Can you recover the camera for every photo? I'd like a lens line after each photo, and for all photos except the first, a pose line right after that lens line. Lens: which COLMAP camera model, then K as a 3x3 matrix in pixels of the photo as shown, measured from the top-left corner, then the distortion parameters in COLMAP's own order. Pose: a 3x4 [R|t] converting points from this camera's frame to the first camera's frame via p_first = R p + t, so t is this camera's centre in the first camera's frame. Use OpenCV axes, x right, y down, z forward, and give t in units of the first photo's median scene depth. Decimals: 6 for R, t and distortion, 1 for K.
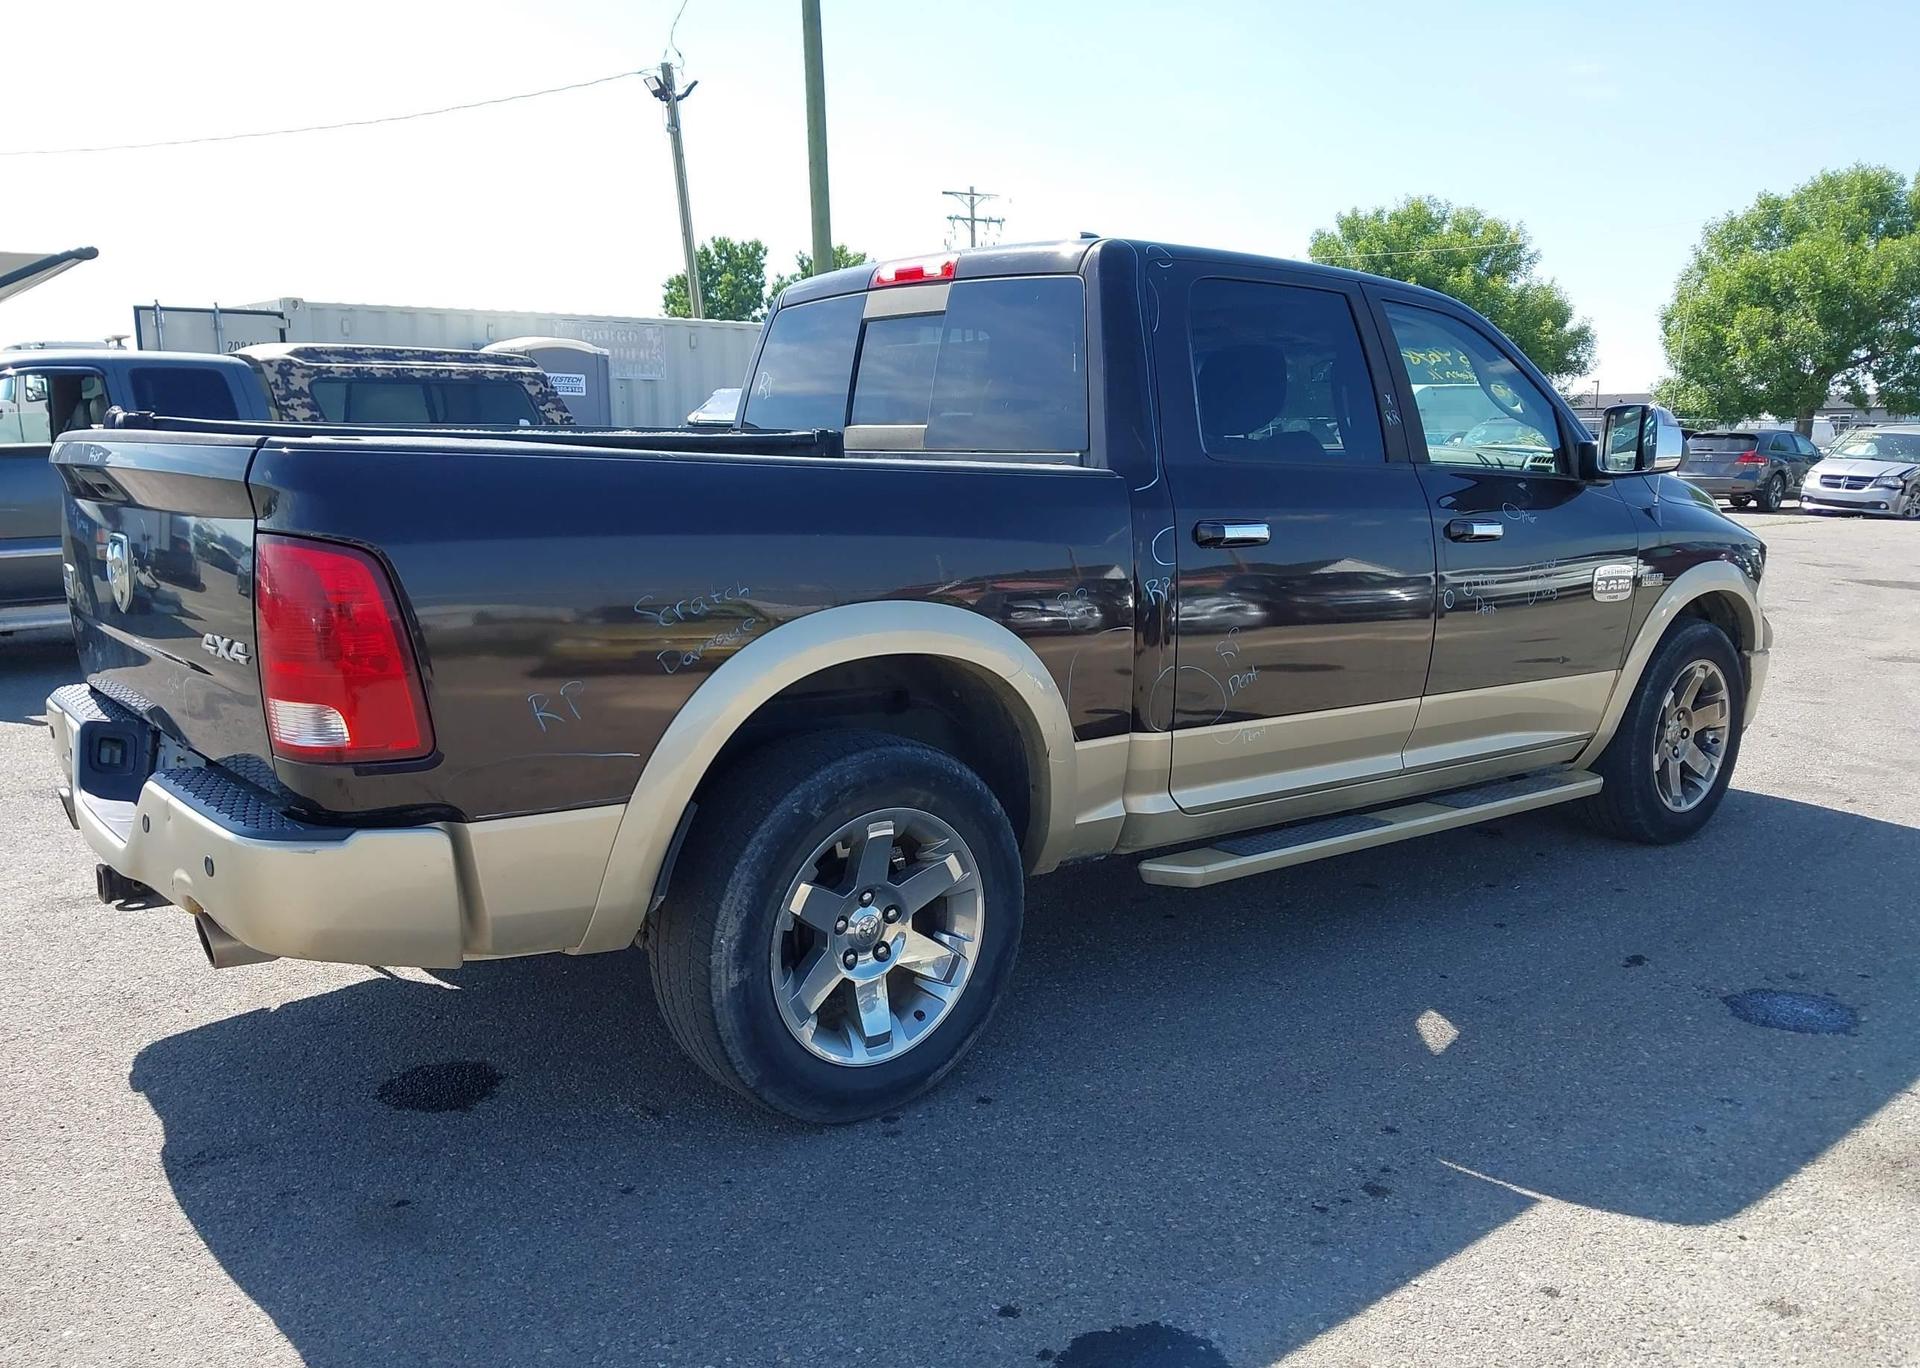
lens RADIAL K [[1520.9, 0, 963.5], [0, 1520.9, 684.8], [0, 0, 1]] dist [0.021557, -0.026068]
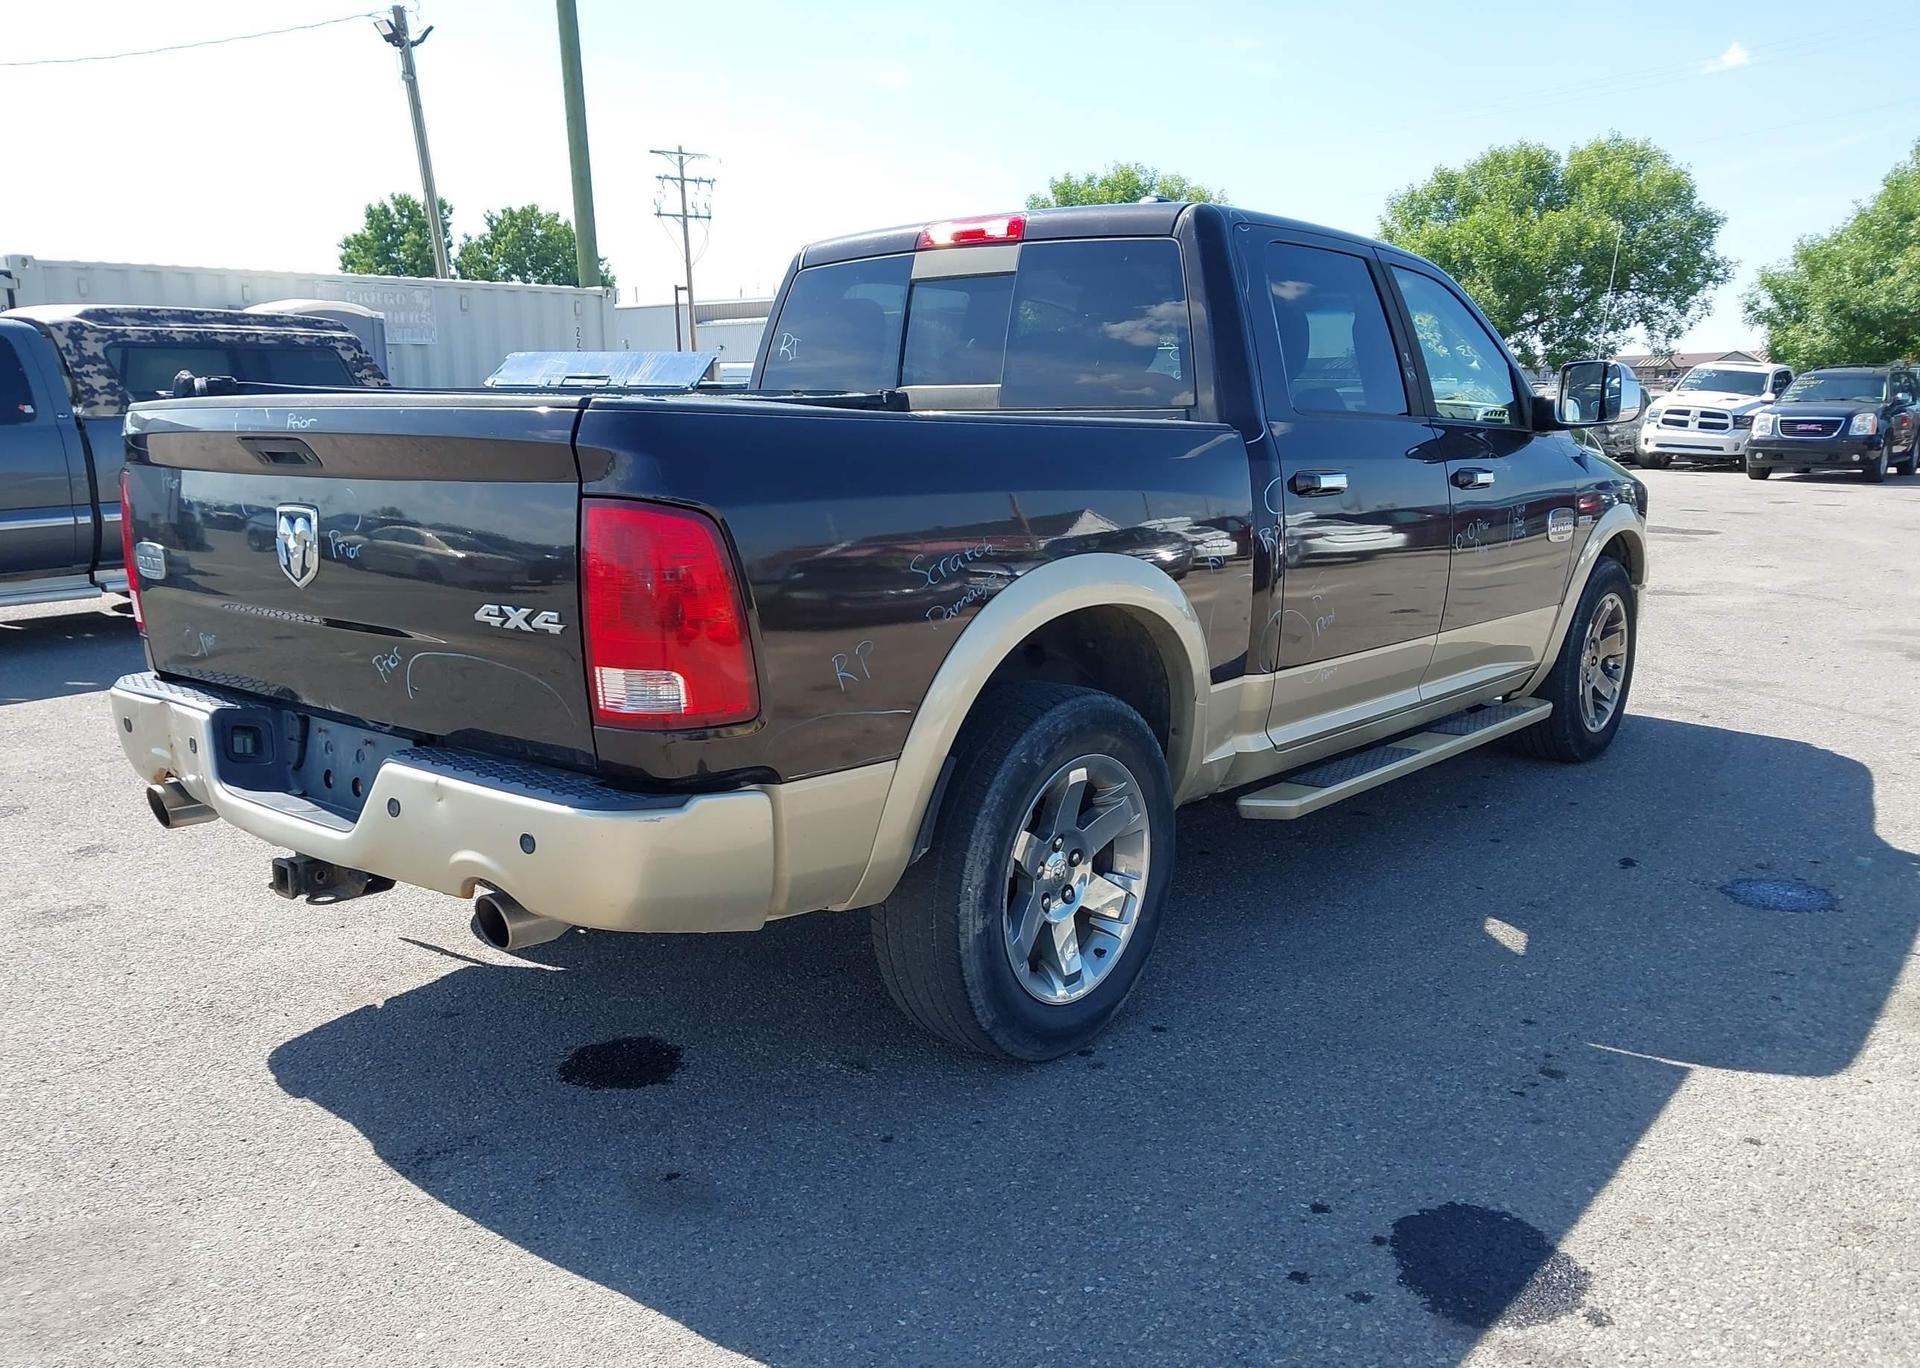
lens RADIAL K [[1520.9, 0, 965.2], [0, 1520.9, 696.2], [0, 0, 1]] dist [0.021557, -0.026068]
pose [[0.981595, -0.046383, 0.185255, -0.229730], [0.040976, 0.998618, 0.032913, 0.002919], [-0.186526, -0.024716, 0.982139, -0.000105]]
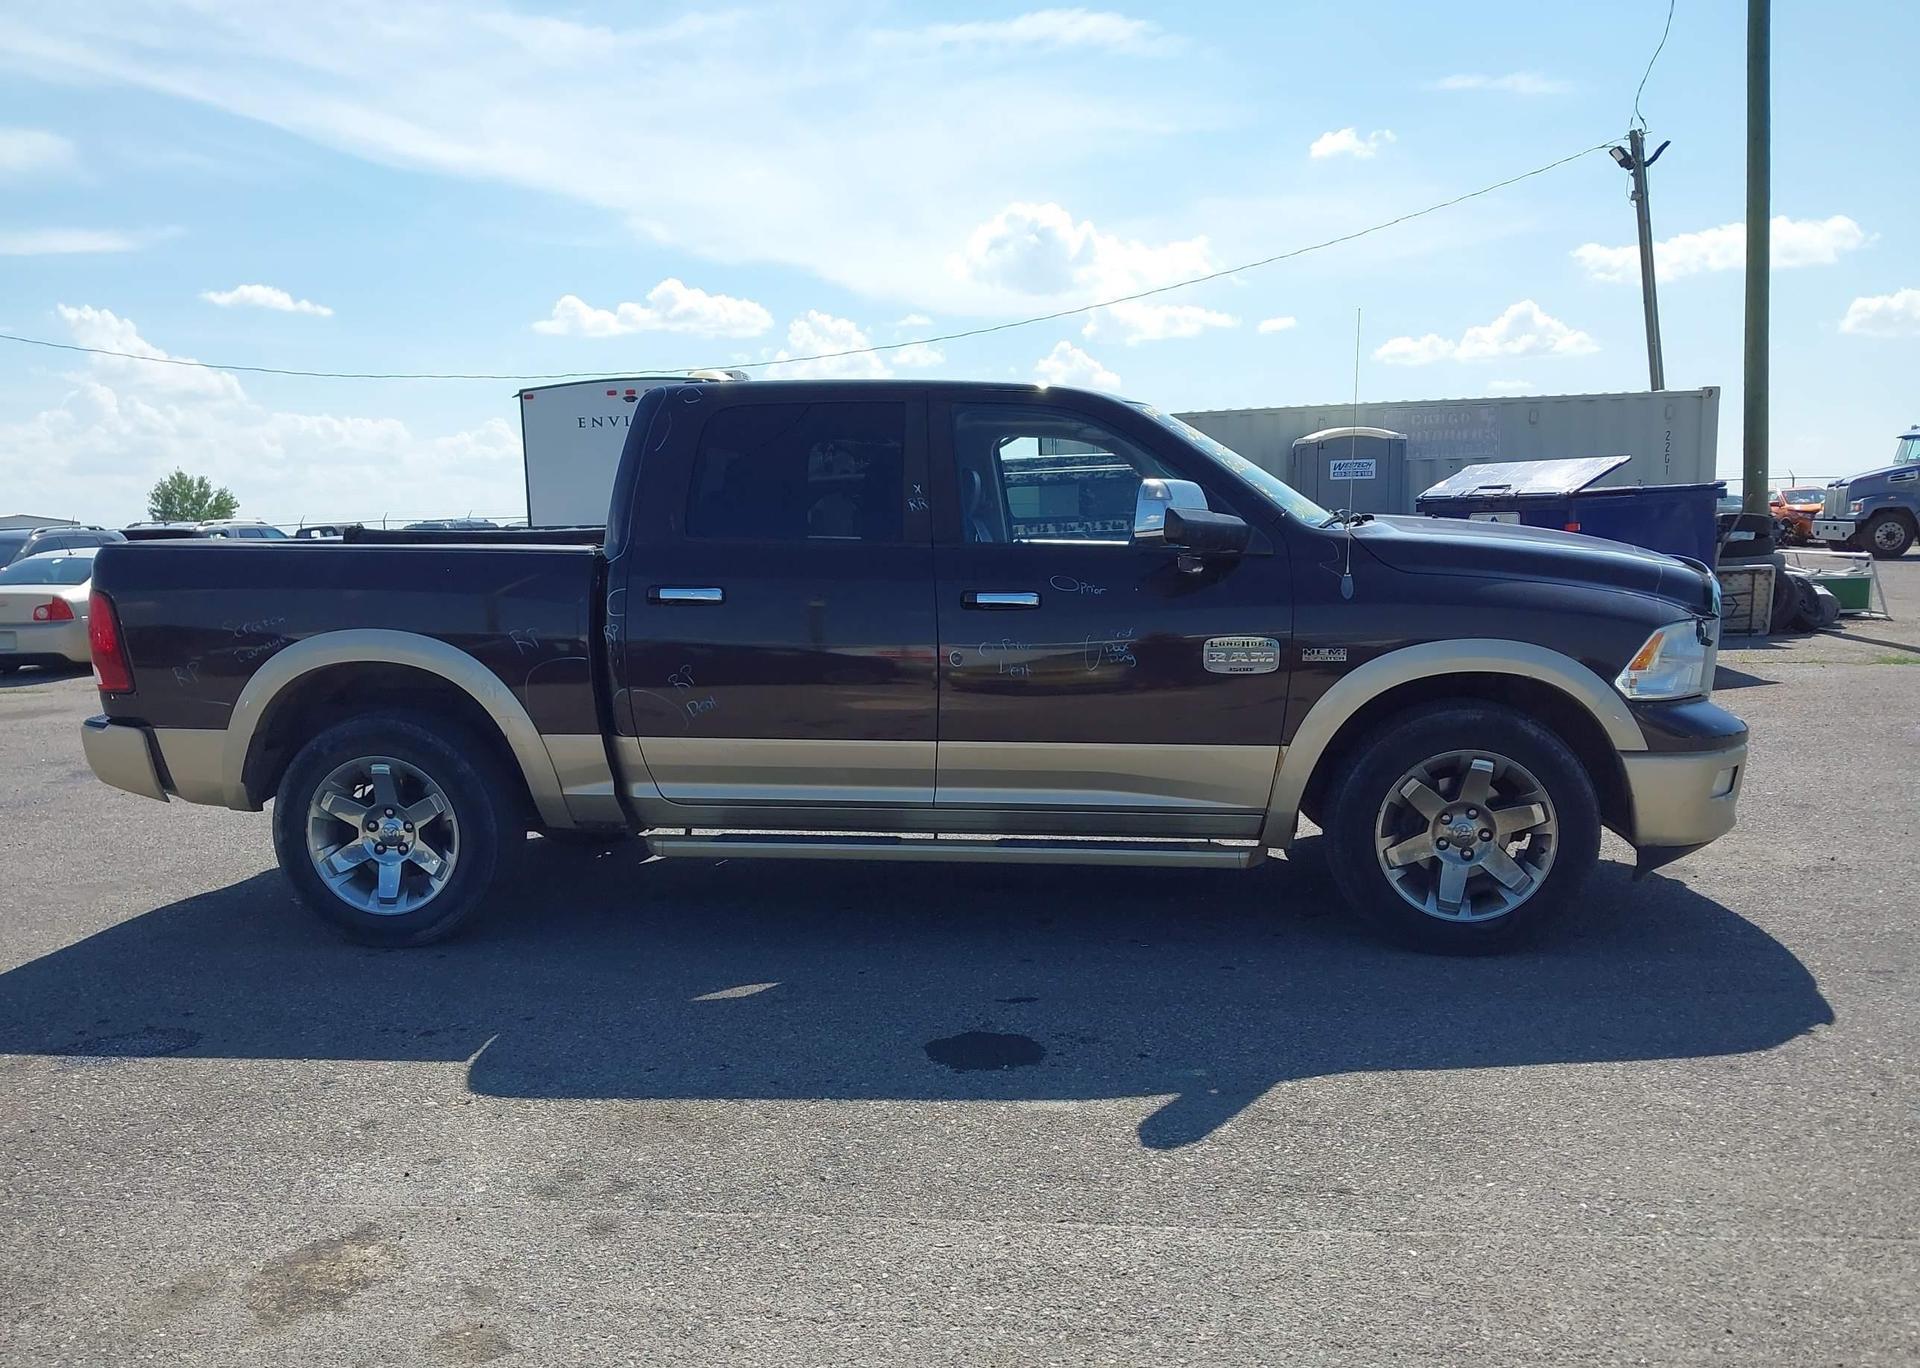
lens RADIAL K [[1520.9, 0, 960.7], [0, 1520.9, 663.8], [0, 0, 1]] dist [0.021557, -0.026068]
pose [[0.691662, 0.042091, -0.720994, 1.128559], [-0.088151, 0.995756, -0.026434, -0.021728], [0.716821, 0.081840, 0.692437, 0.214547]]
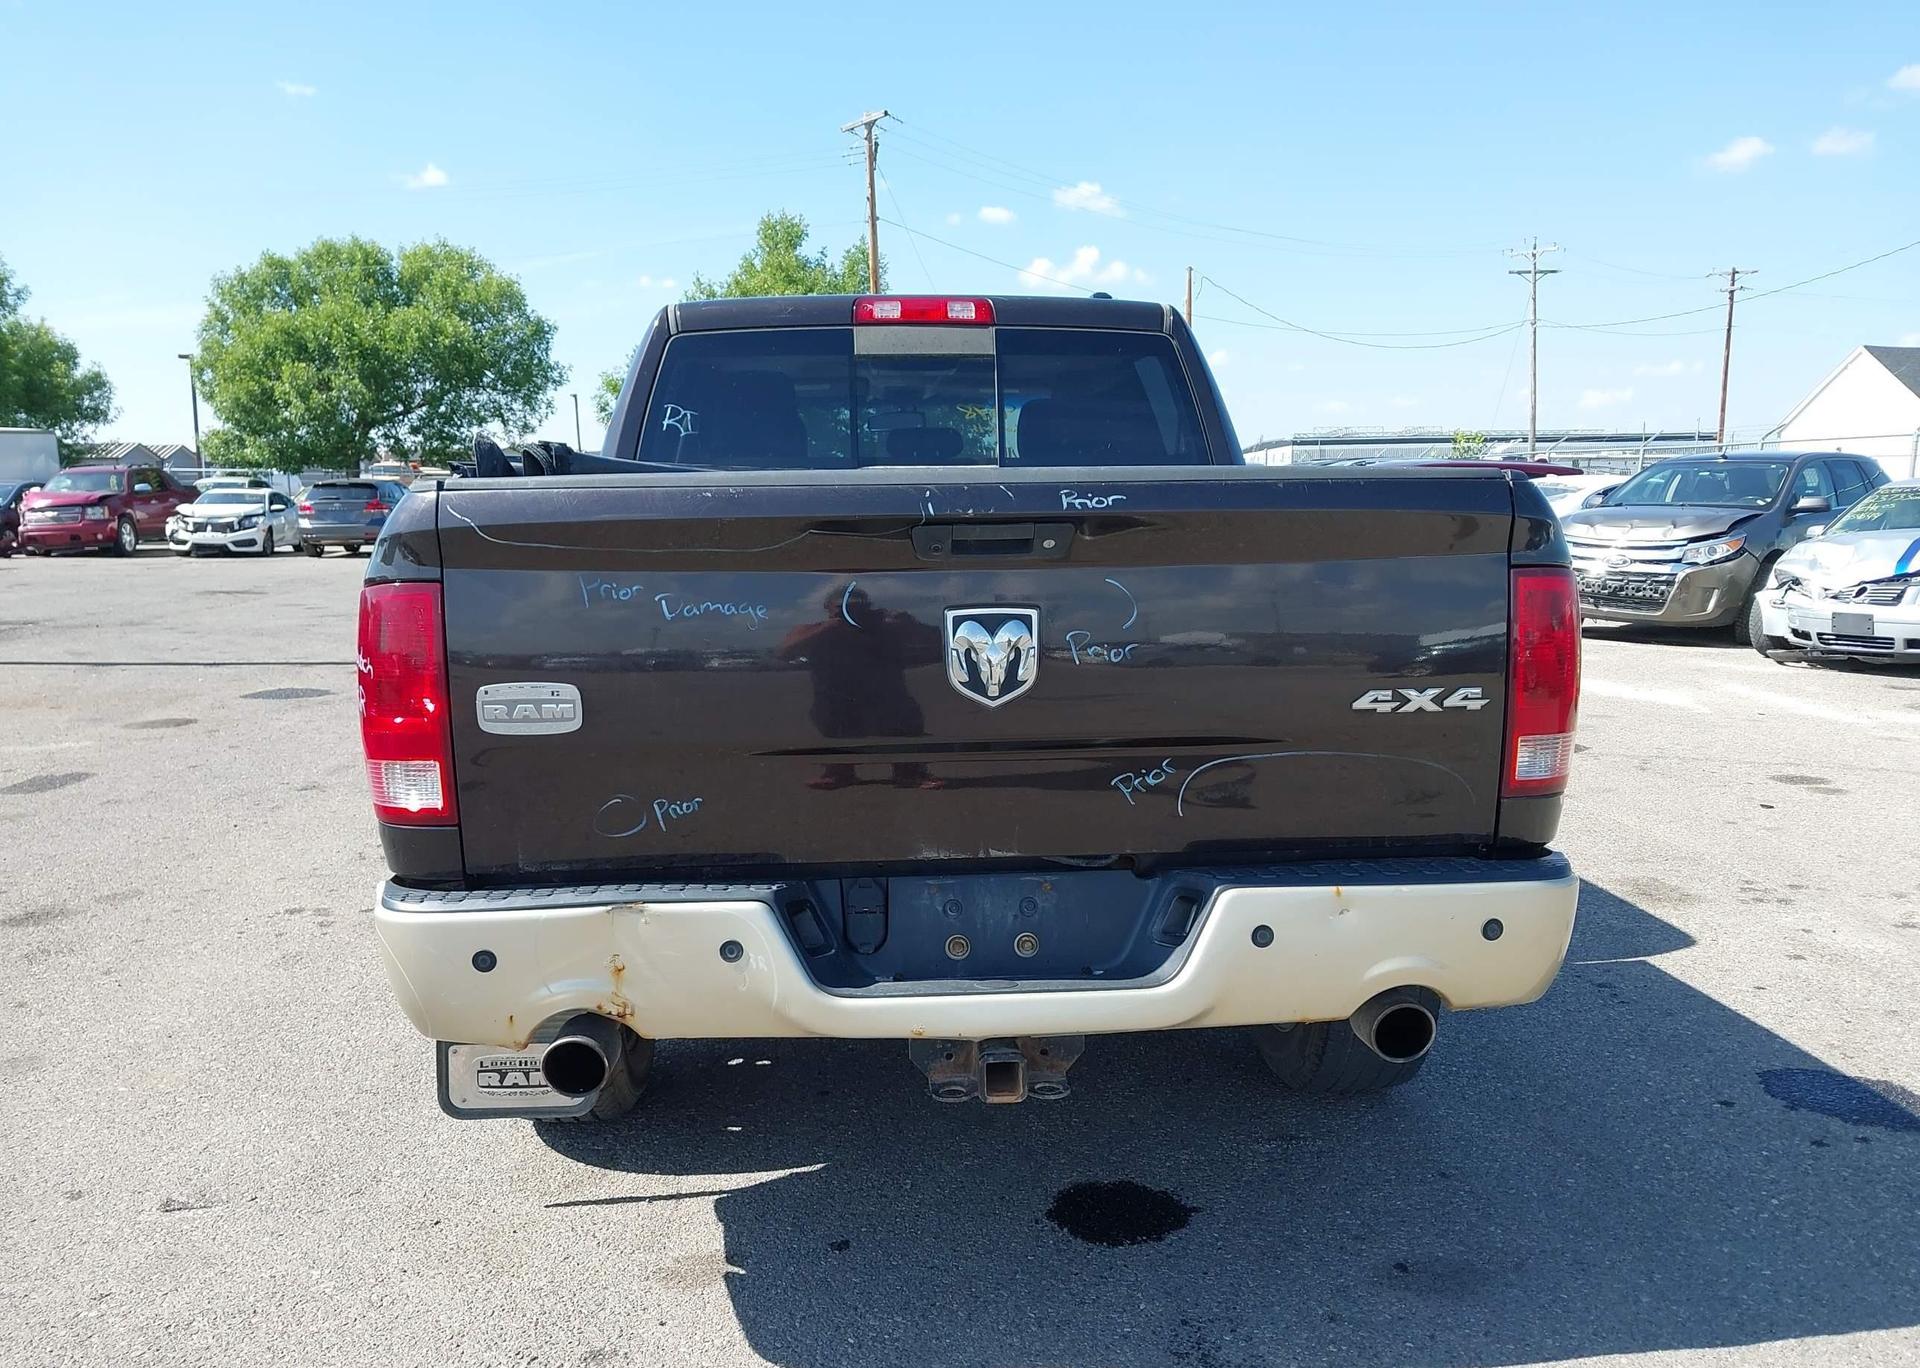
lens RADIAL K [[1520.9, 0, 970.6], [0, 1520.9, 686.4], [0, 0, 1]] dist [0.021557, -0.026068]
pose [[0.580408, -0.116686, 0.805922, -0.824096], [0.142292, 0.988987, 0.040715, -0.064853], [-0.801797, 0.091045, 0.590620, 0.404563]]
